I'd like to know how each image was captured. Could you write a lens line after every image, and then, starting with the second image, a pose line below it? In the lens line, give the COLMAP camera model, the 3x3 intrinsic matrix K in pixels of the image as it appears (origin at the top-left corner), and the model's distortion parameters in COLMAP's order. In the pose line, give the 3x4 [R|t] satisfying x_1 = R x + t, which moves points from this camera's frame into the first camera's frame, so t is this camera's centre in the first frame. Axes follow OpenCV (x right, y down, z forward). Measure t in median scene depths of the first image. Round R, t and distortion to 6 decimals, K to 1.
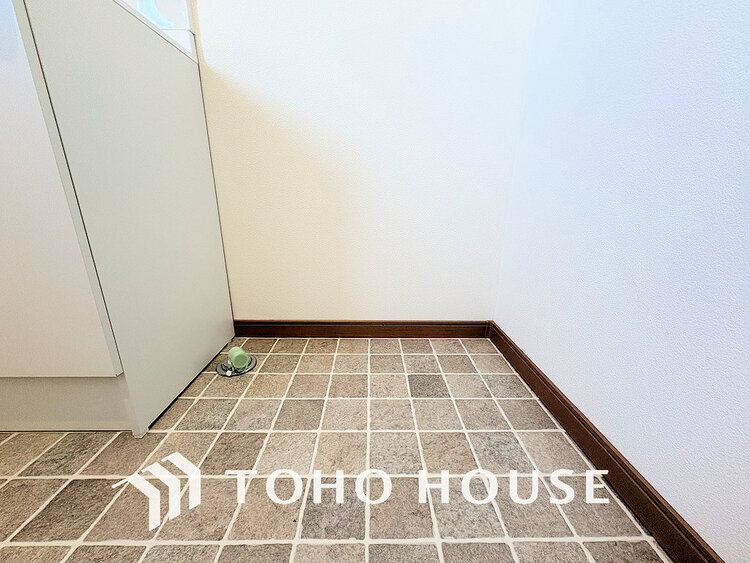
lens RADIAL K [[298.5, 0, 375.0], [0, 298.5, 281.5], [0, 0, 1]] dist [0.000515, 0.000076]
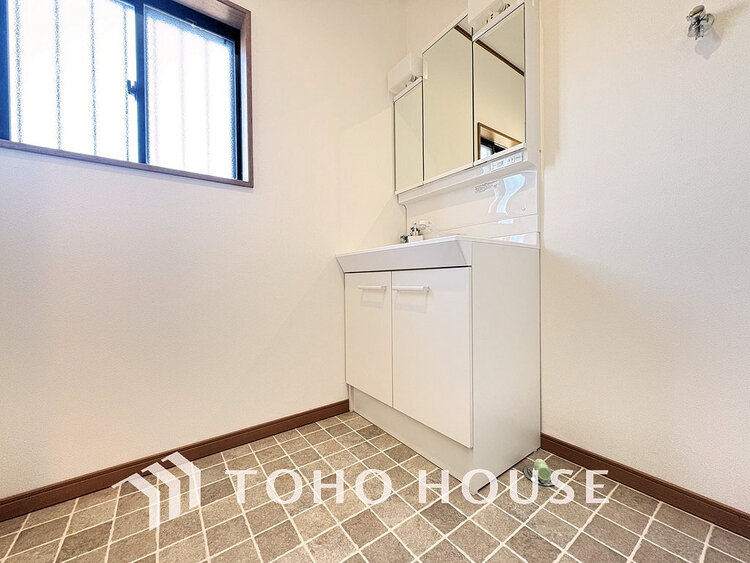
lens RADIAL K [[298.5, 0, 375.0], [0, 298.5, 281.5], [0, 0, 1]] dist [0.000515, 0.000076]
pose [[0.575154, -0.011459, -0.817965, 0.168809], [-0.219084, 0.961218, -0.167516, -0.140988], [0.788162, 0.275551, 0.550338, -0.458865]]
